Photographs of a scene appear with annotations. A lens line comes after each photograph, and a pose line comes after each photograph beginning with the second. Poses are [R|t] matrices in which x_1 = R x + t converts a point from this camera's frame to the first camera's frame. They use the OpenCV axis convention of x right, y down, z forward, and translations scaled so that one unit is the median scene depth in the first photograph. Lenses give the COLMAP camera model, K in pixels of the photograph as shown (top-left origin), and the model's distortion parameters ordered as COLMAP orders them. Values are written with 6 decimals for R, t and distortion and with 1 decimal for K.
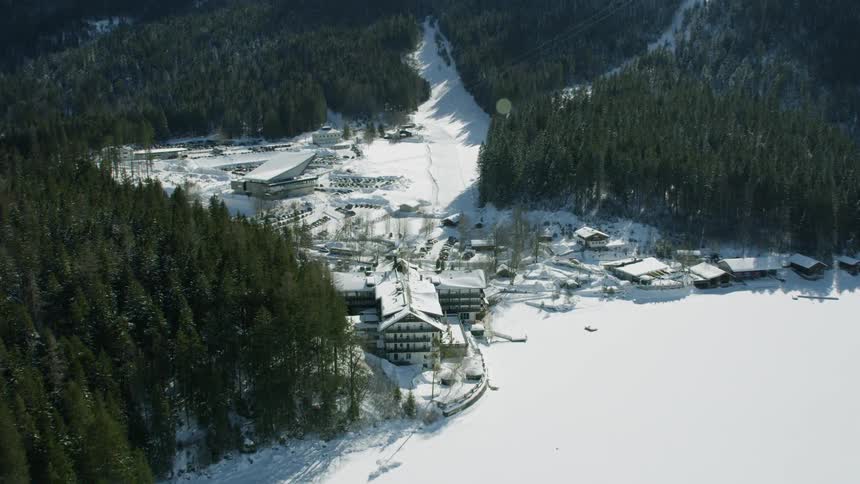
lens RADIAL K [[907.3, 0, 430.0], [0, 907.3, 242.0], [0, 0, 1]] dist [-0.174026, 0.023396]
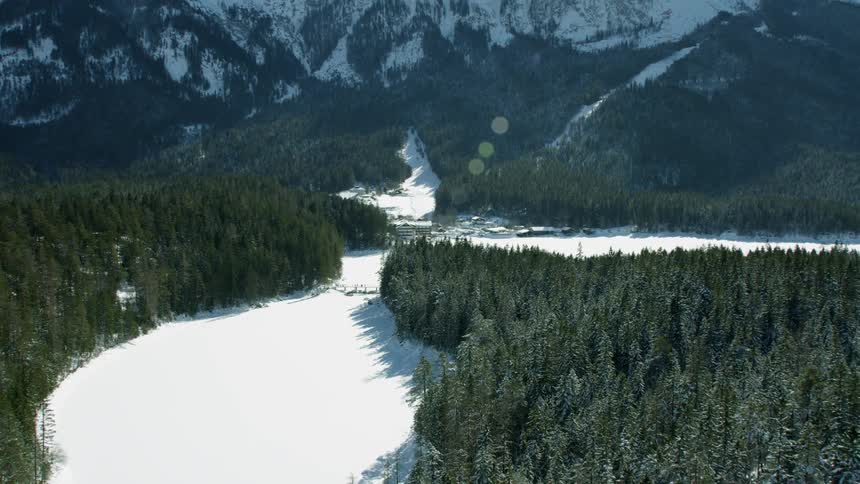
lens RADIAL K [[907.3, 0, 430.0], [0, 907.3, 242.0], [0, 0, 1]] dist [-0.174026, 0.023396]
pose [[0.999748, 0.004042, 0.022101, -0.002987], [-0.001493, 0.993461, -0.114164, 0.167131], [-0.022418, 0.114102, 0.993216, -0.714952]]
